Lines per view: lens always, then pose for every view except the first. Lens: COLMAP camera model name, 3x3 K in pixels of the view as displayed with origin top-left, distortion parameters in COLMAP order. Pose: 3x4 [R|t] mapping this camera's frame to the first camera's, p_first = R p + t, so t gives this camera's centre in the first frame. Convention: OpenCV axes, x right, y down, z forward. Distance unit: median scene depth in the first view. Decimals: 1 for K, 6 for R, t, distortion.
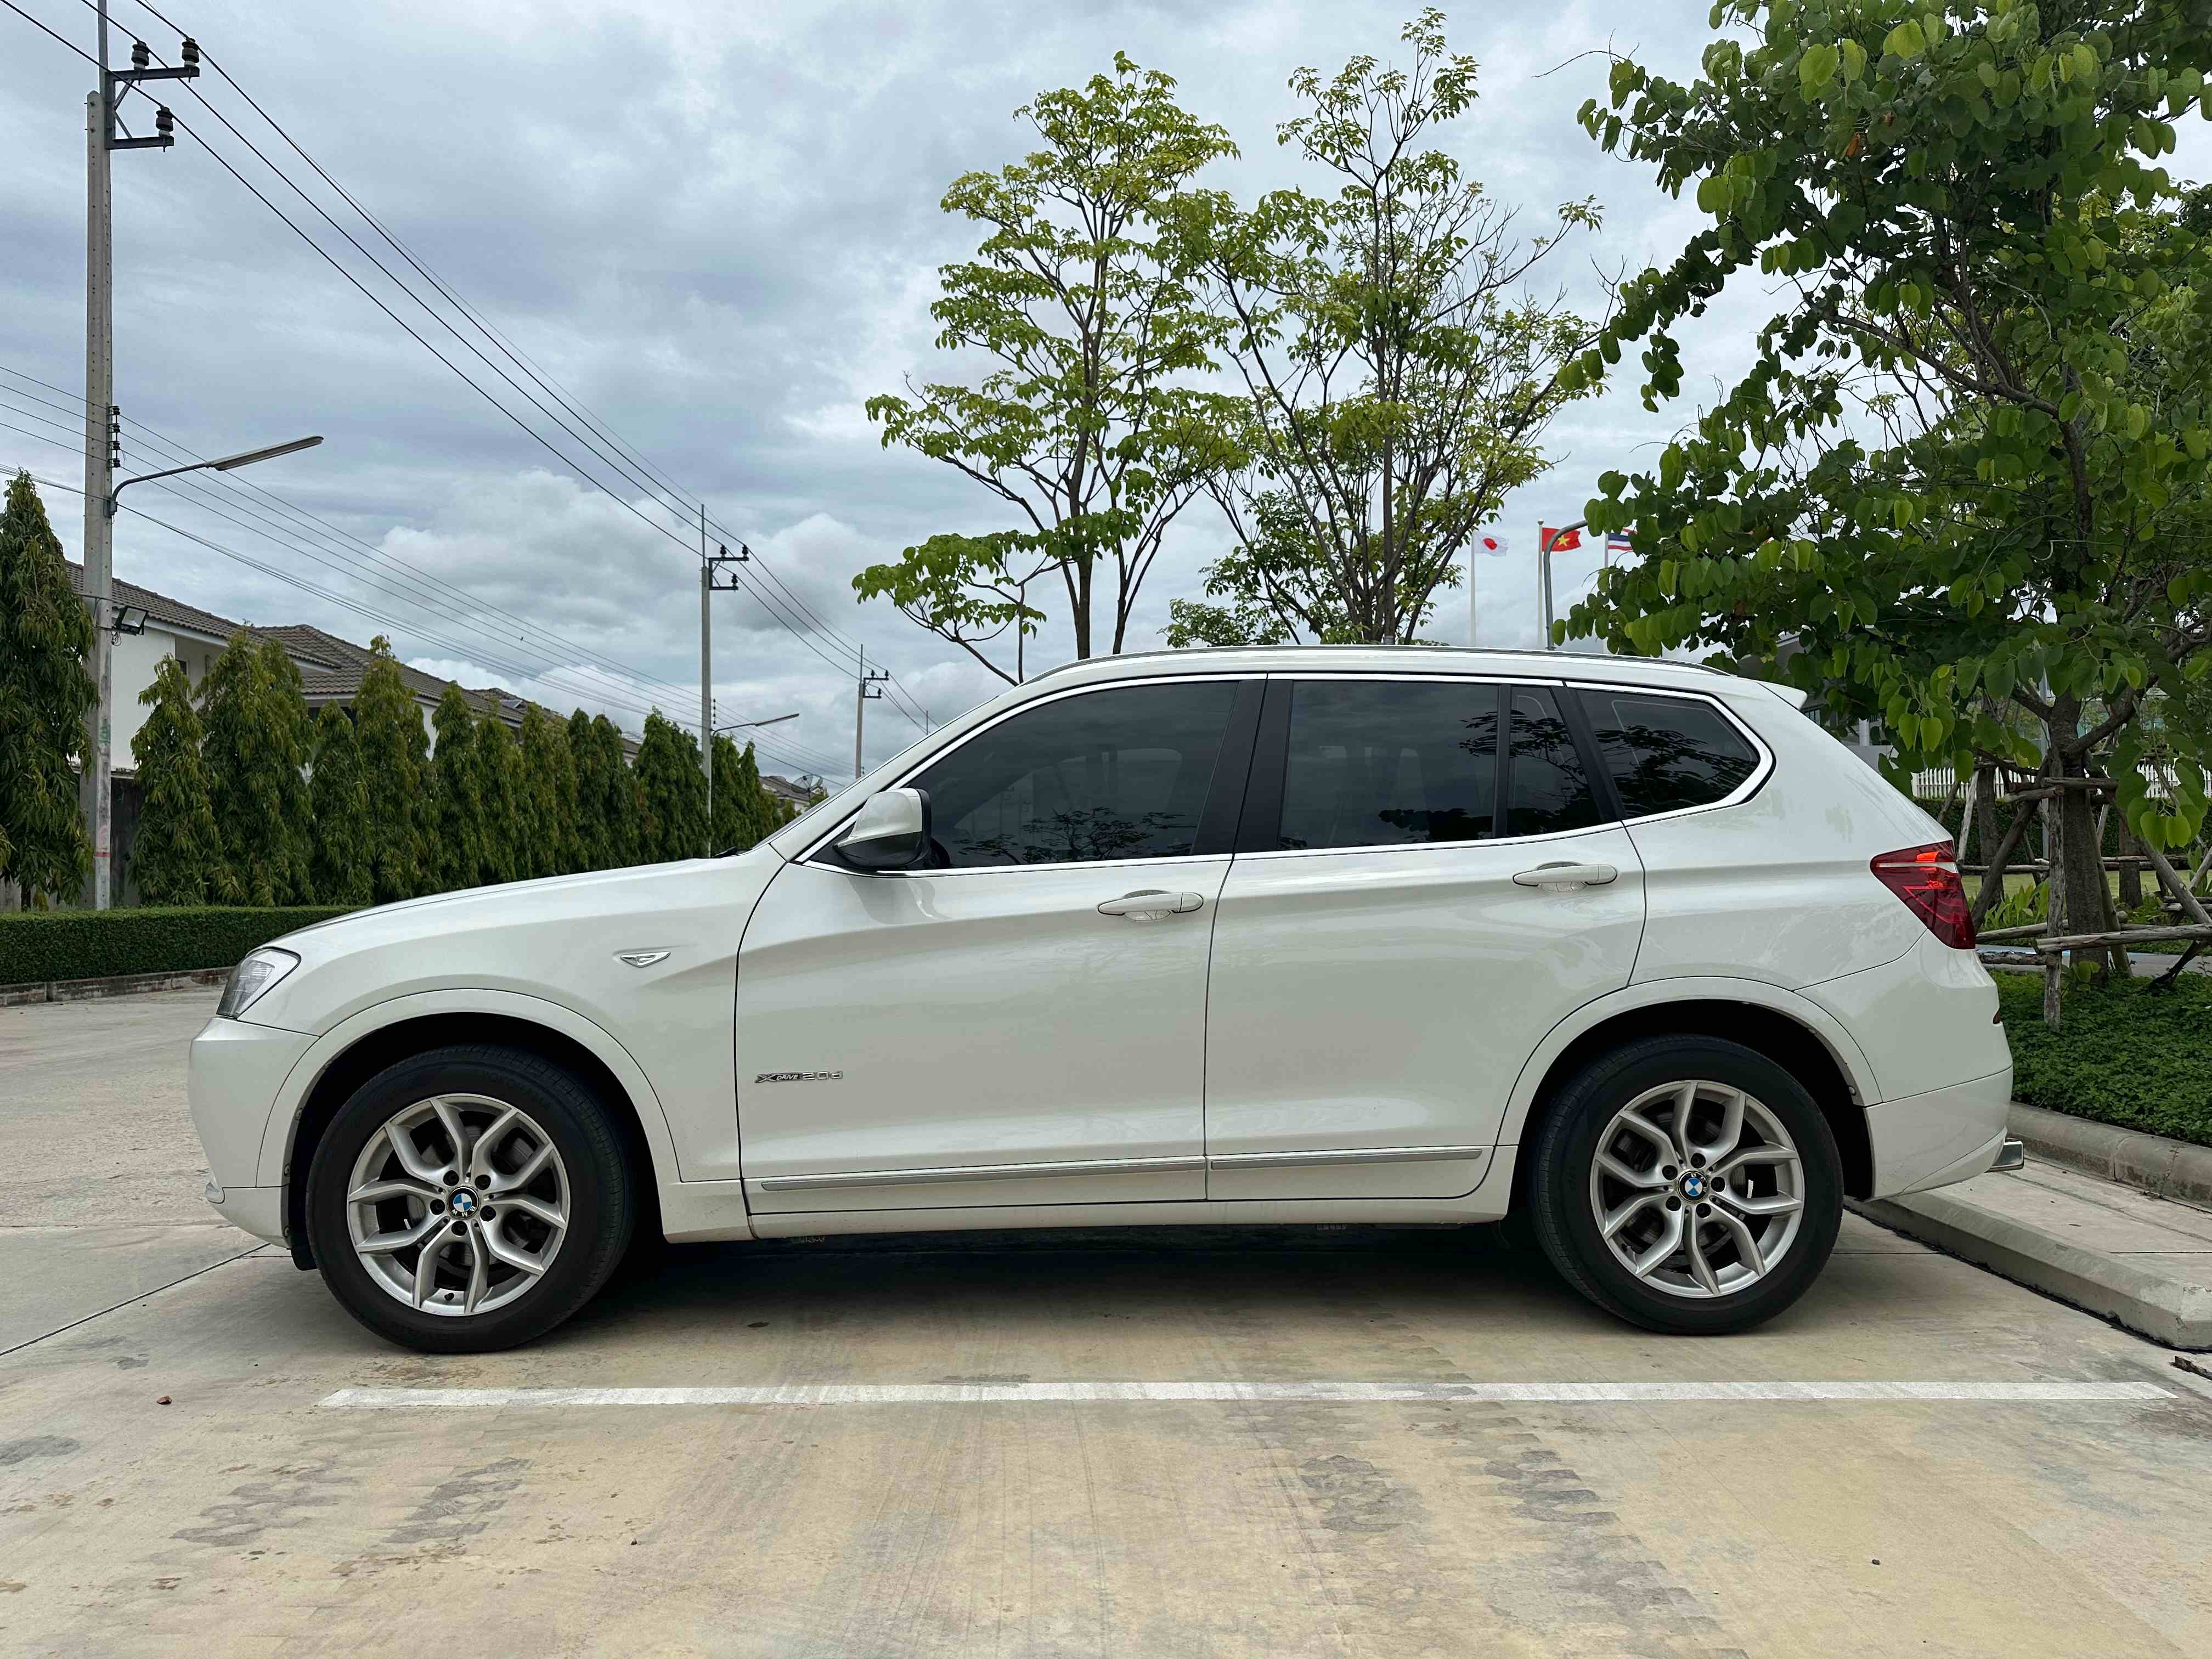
lens RADIAL K [[1542.3, 0, 1116.9], [0, 1542.3, 827.9], [0, 0, 1]] dist [0.023262, -0.030117]
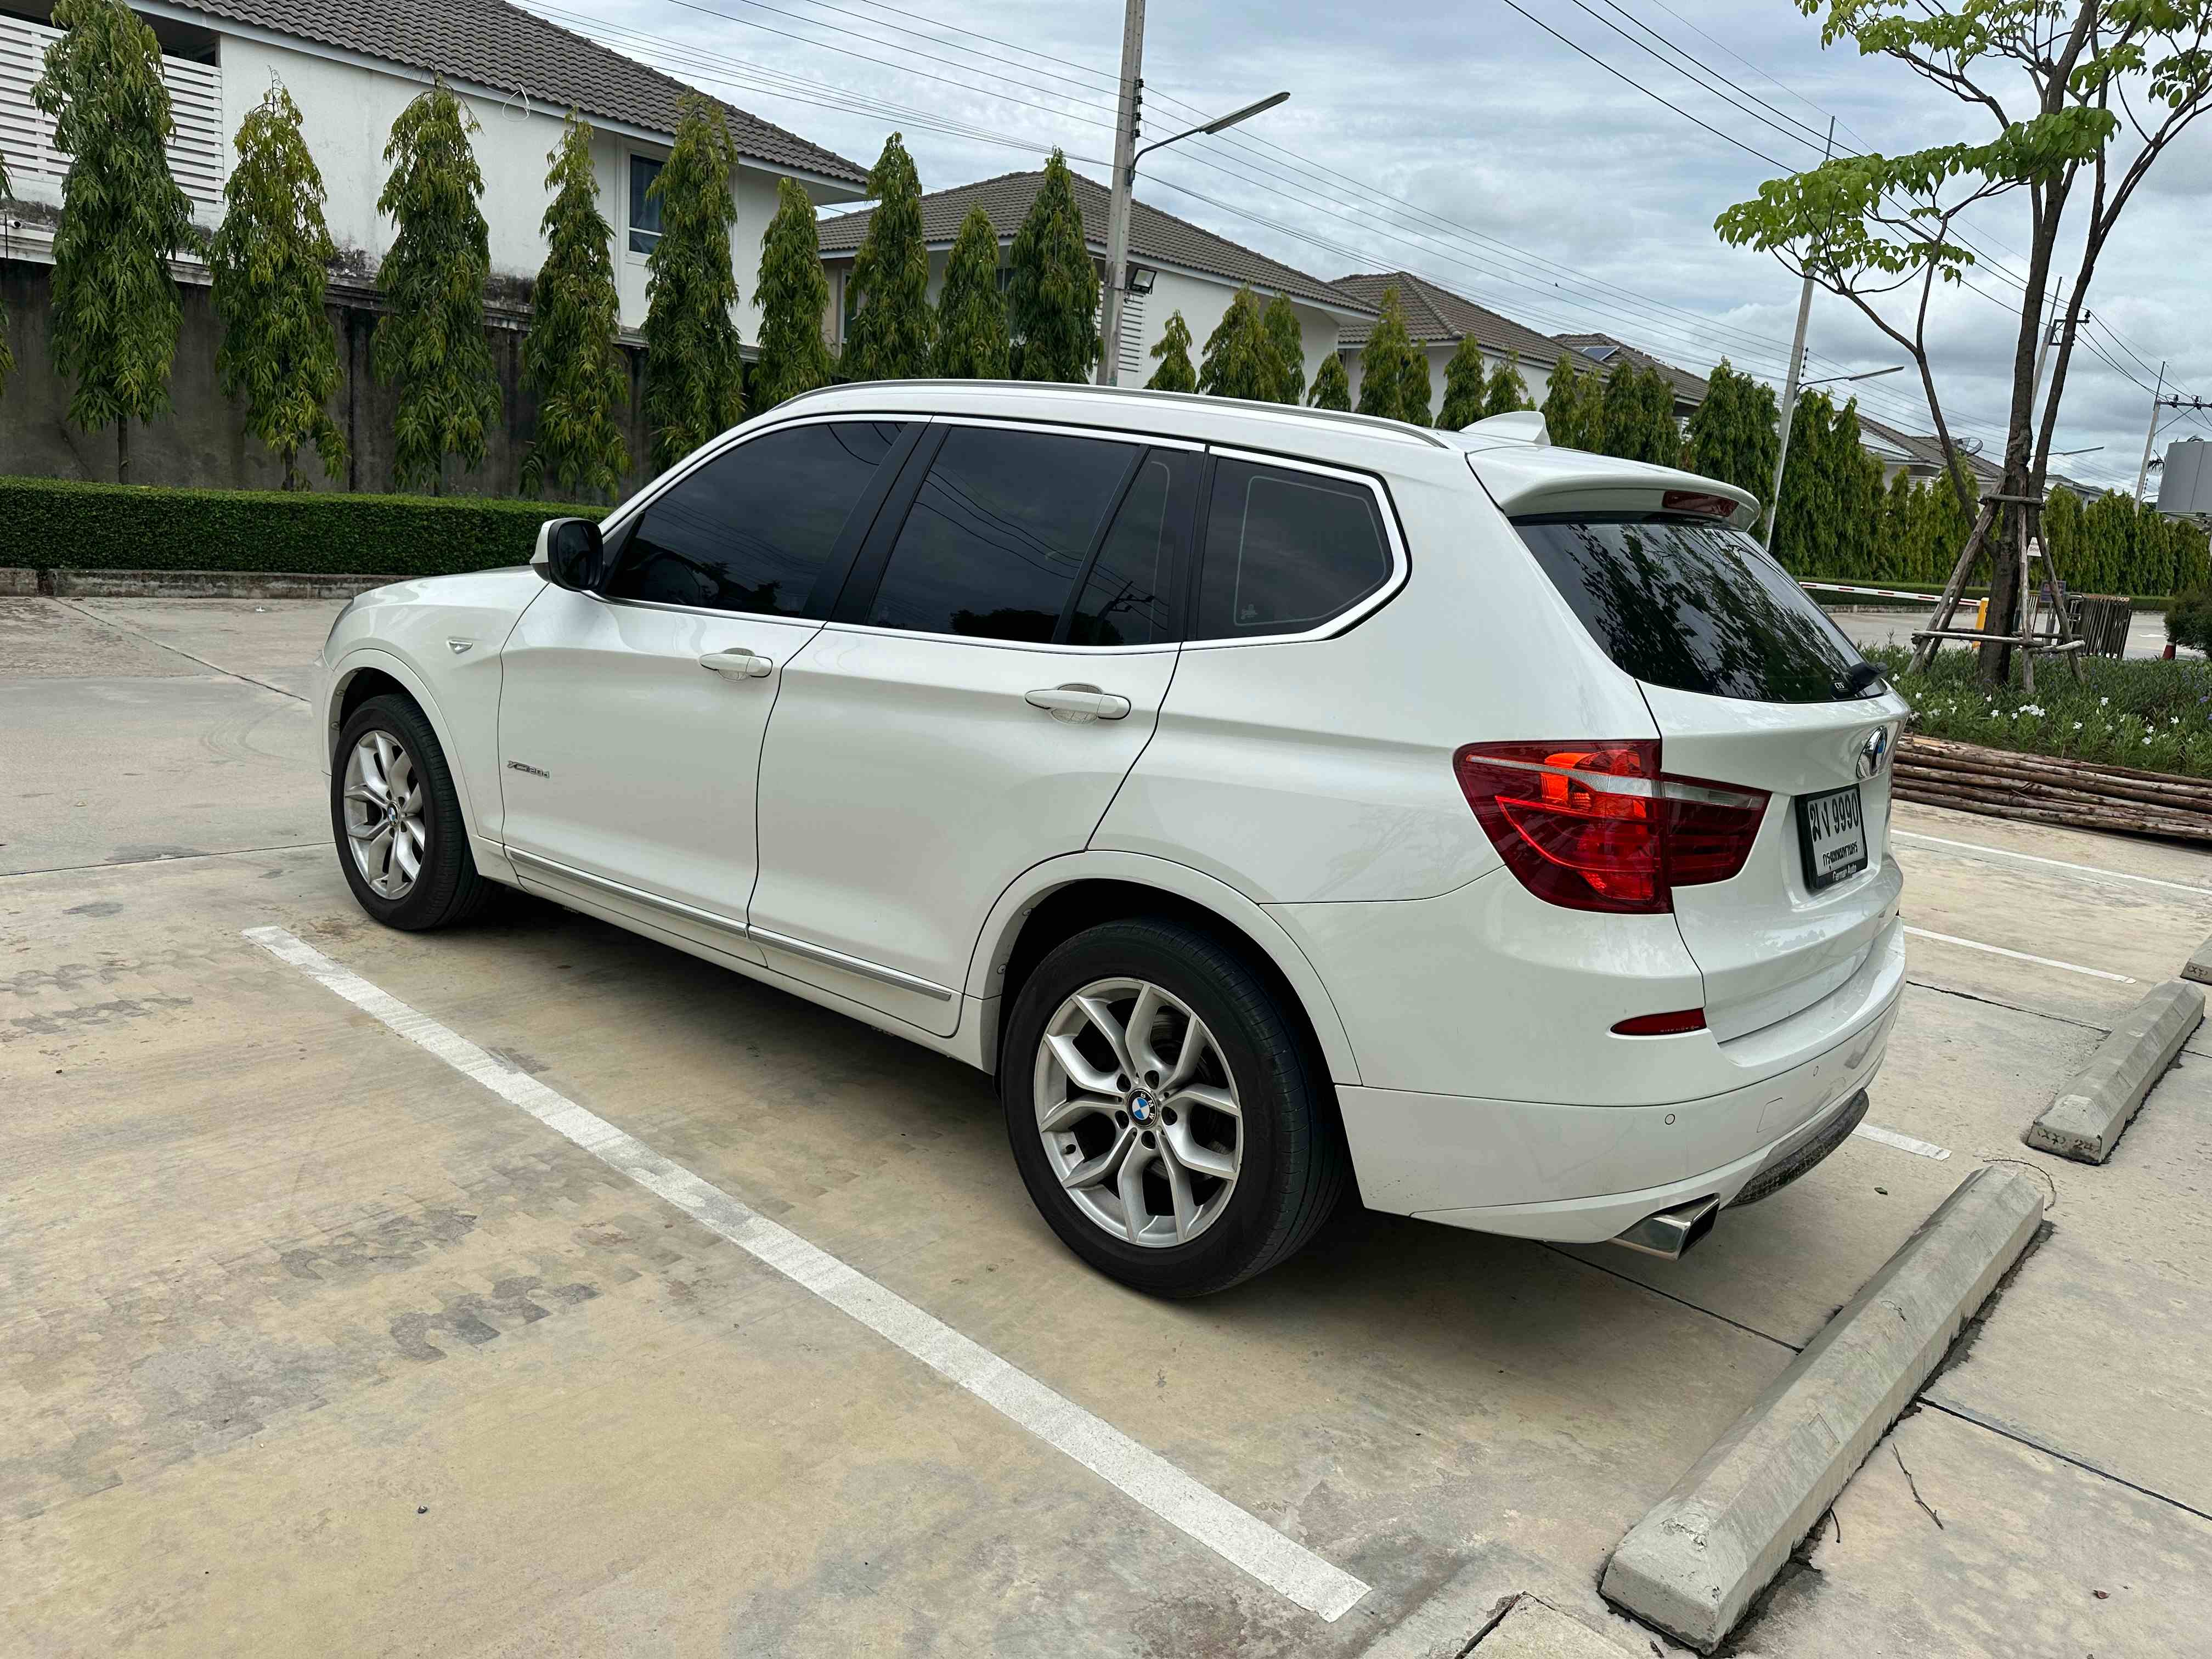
lens RADIAL K [[1542.3, 0, 1116.9], [0, 1542.3, 827.9], [0, 0, 1]] dist [0.023262, -0.030117]
pose [[0.747082, 0.208711, -0.631117, 0.948614], [-0.063837, 0.967569, 0.244409, -0.116938], [0.661660, -0.142305, 0.736176, 0.488760]]
